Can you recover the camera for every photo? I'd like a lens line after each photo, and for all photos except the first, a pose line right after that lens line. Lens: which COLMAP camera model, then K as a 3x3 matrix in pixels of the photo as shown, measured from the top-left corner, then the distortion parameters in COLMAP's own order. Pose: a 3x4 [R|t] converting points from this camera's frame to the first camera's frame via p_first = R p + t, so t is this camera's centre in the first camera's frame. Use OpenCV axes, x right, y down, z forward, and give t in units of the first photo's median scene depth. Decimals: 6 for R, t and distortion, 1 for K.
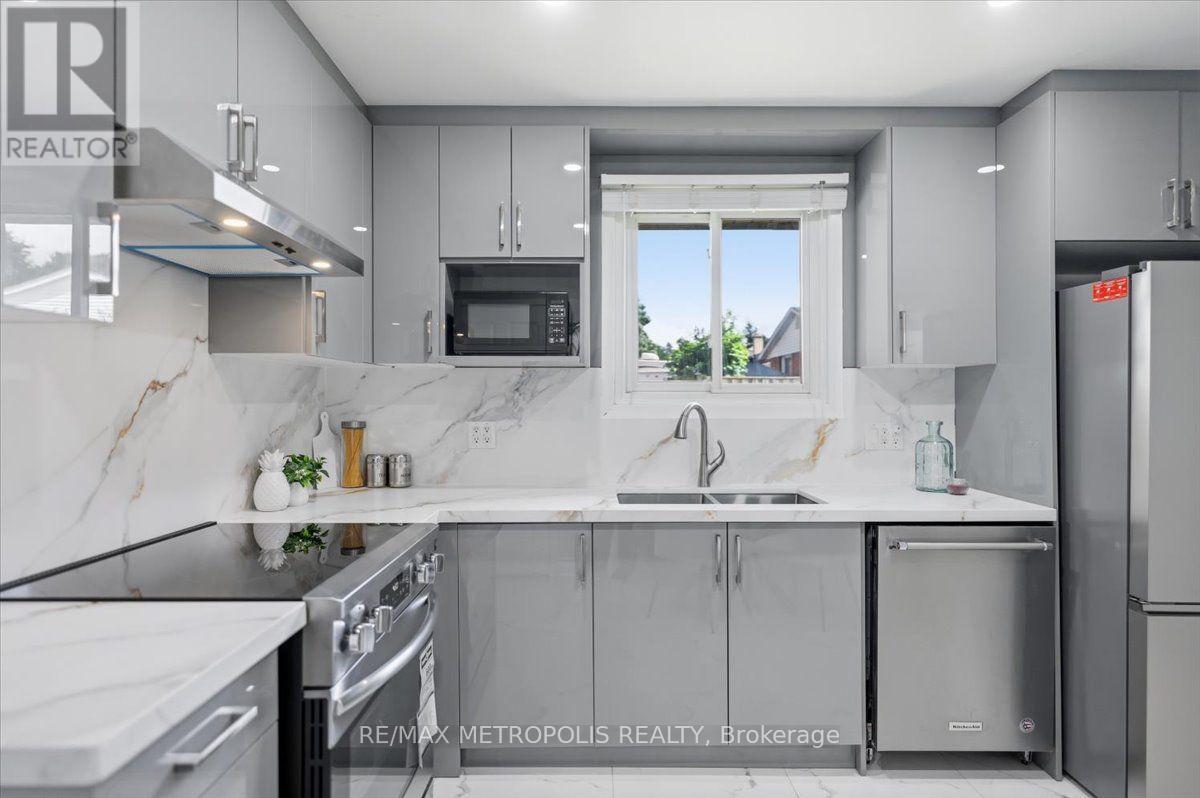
lens RADIAL K [[662.9, 0, 600.0], [0, 662.9, 399.0], [0, 0, 1]] dist [0.003869, 0.001045]
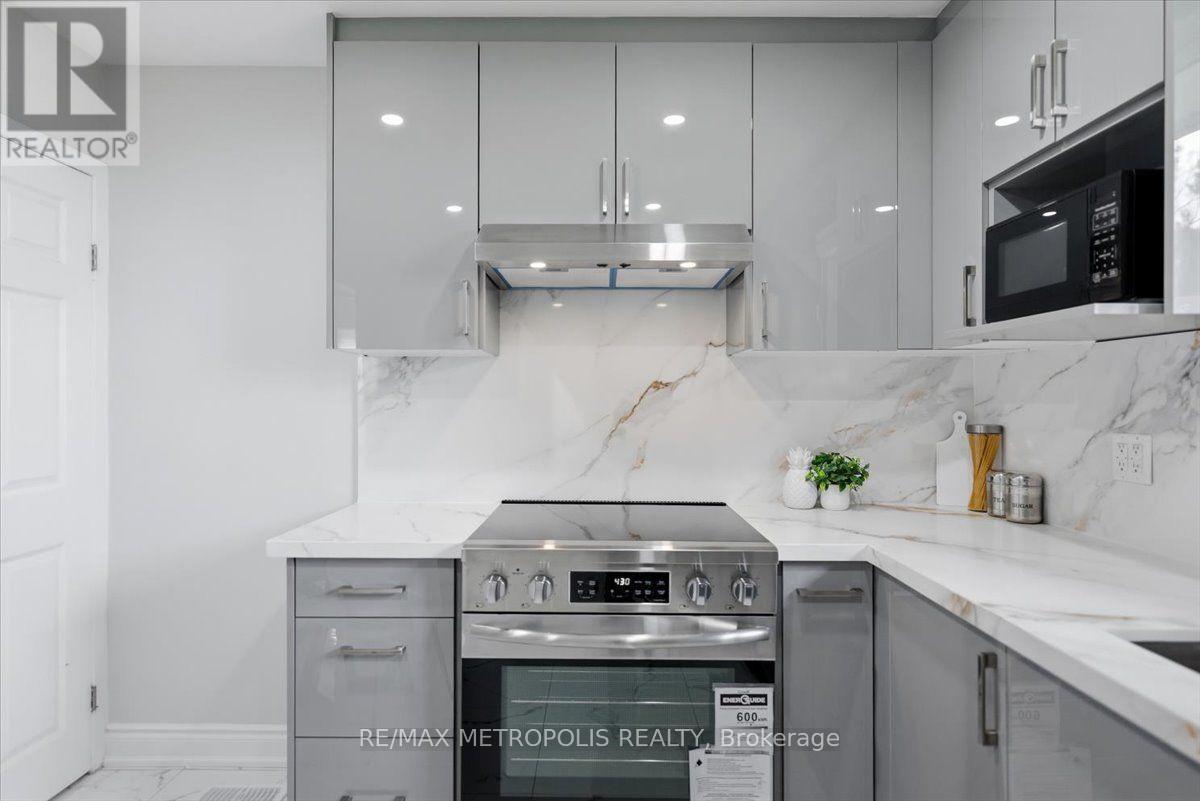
lens RADIAL K [[675.3, 0, 600.0], [0, 675.3, 400.5], [0, 0, 1]] dist [-0.000026, -0.000182]
pose [[-0.019515, 0.002314, -0.999807, 0.451541], [-0.000354, 0.999997, 0.002322, 0.004769], [0.999809, 0.000399, -0.019515, 0.629449]]
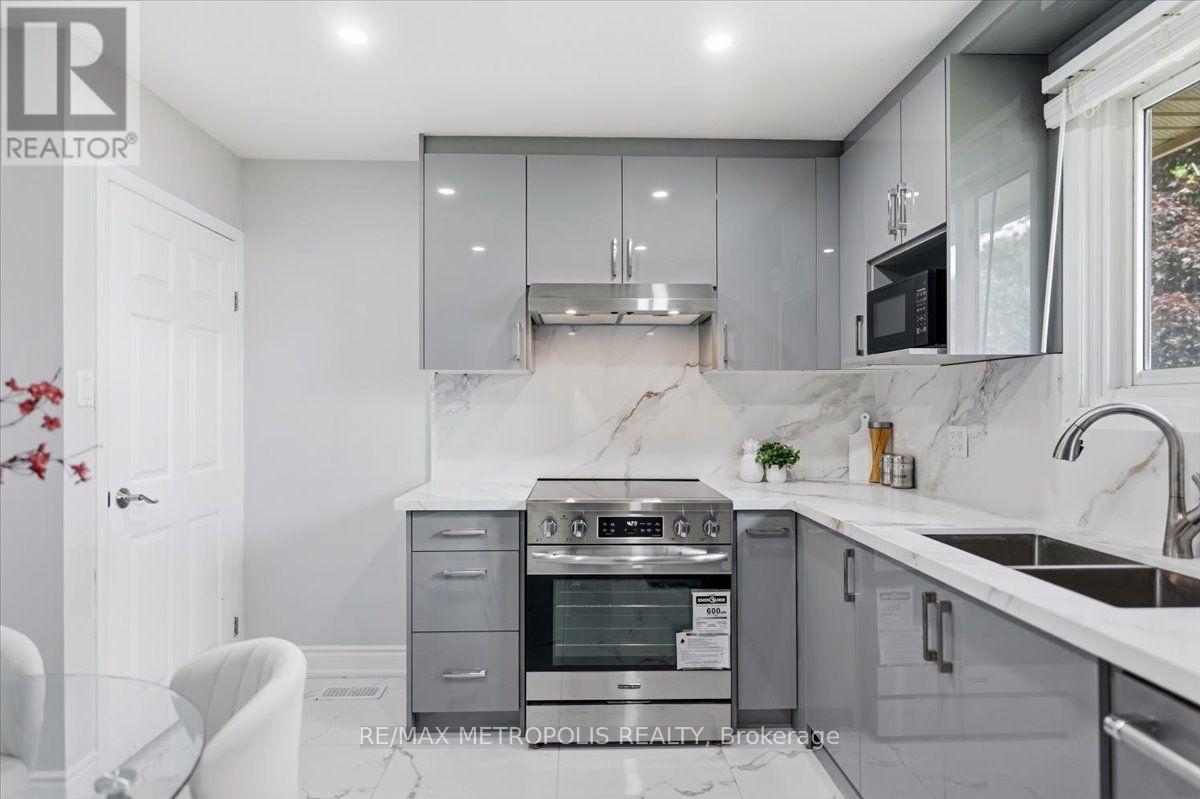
lens RADIAL K [[662.9, 0, 600.0], [0, 662.9, 399.5], [0, 0, 1]] dist [0.003869, 0.001045]
pose [[0.017117, -0.010080, -0.999803, 0.774210], [0.001829, 0.999948, -0.010050, 0.007883], [0.999852, -0.001657, 0.017134, 0.575161]]
